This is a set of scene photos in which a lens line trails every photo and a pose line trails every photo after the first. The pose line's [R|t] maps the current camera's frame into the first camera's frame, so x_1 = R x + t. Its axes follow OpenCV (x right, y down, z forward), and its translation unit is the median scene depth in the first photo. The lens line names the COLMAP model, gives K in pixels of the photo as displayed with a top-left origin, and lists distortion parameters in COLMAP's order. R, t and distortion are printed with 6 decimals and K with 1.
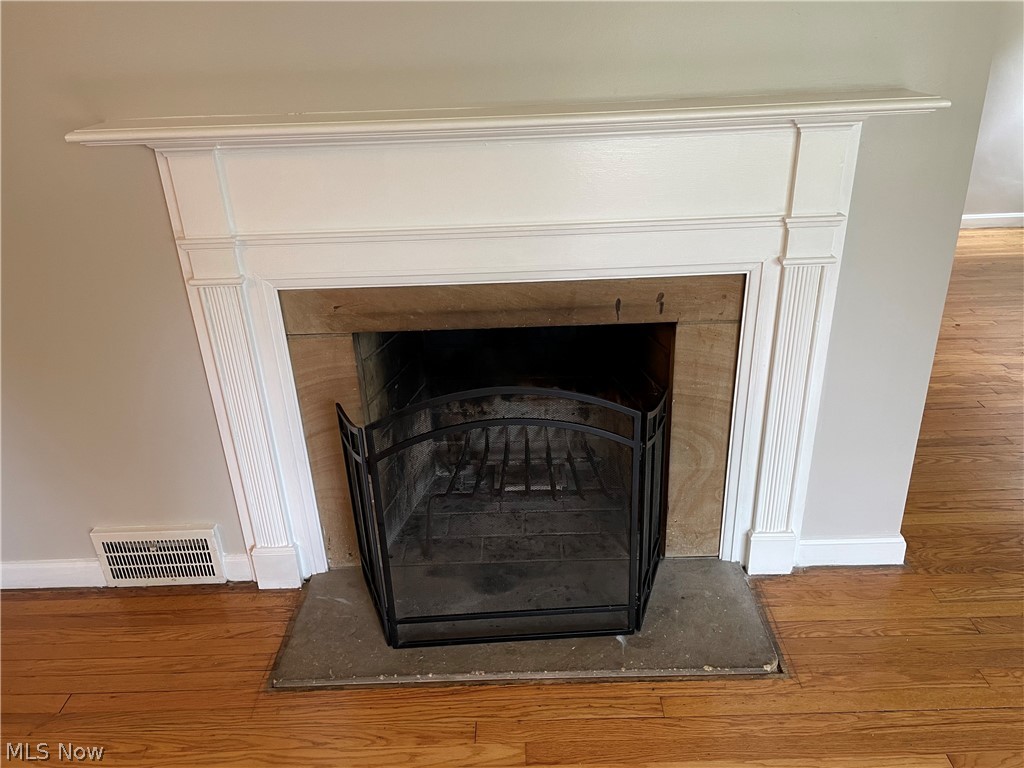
lens RADIAL K [[776.6, 0, 512.0], [0, 776.6, 384.0], [0, 0, 1]] dist [0.035374, -0.008870]
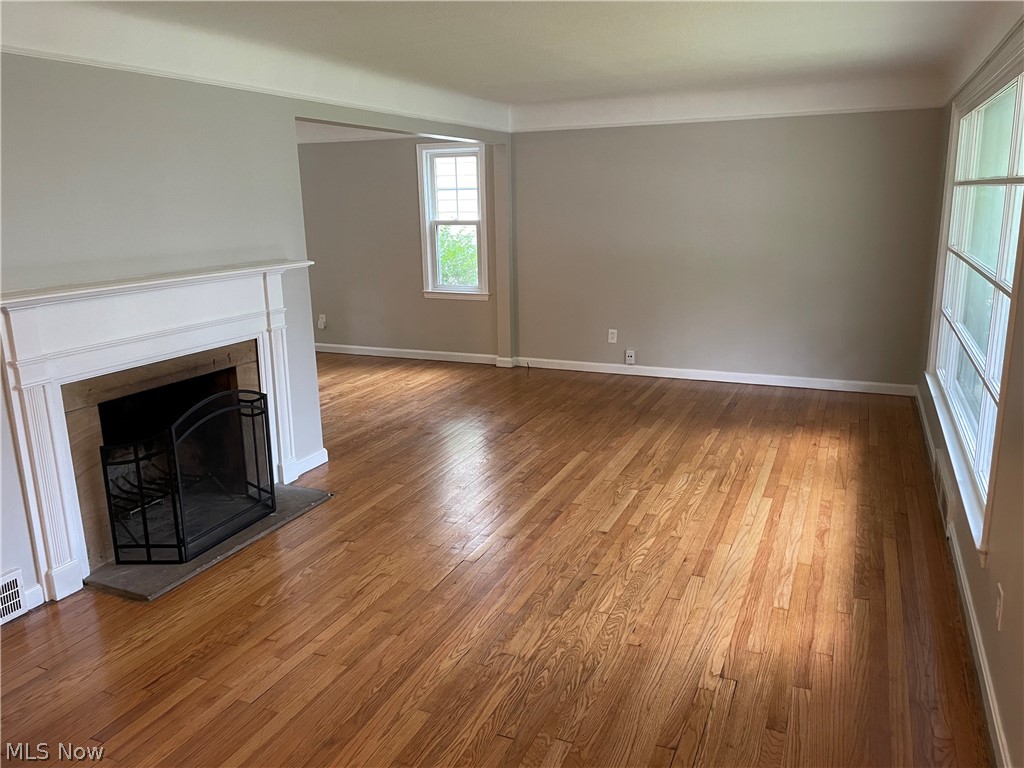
lens RADIAL K [[776.6, 0, 512.0], [0, 776.6, 384.0], [0, 0, 1]] dist [0.035374, -0.008870]
pose [[0.408528, -0.183715, 0.894066, -1.407030], [0.402337, 0.915482, 0.004274, 0.262980], [-0.819286, 0.357970, 0.447915, -0.569940]]
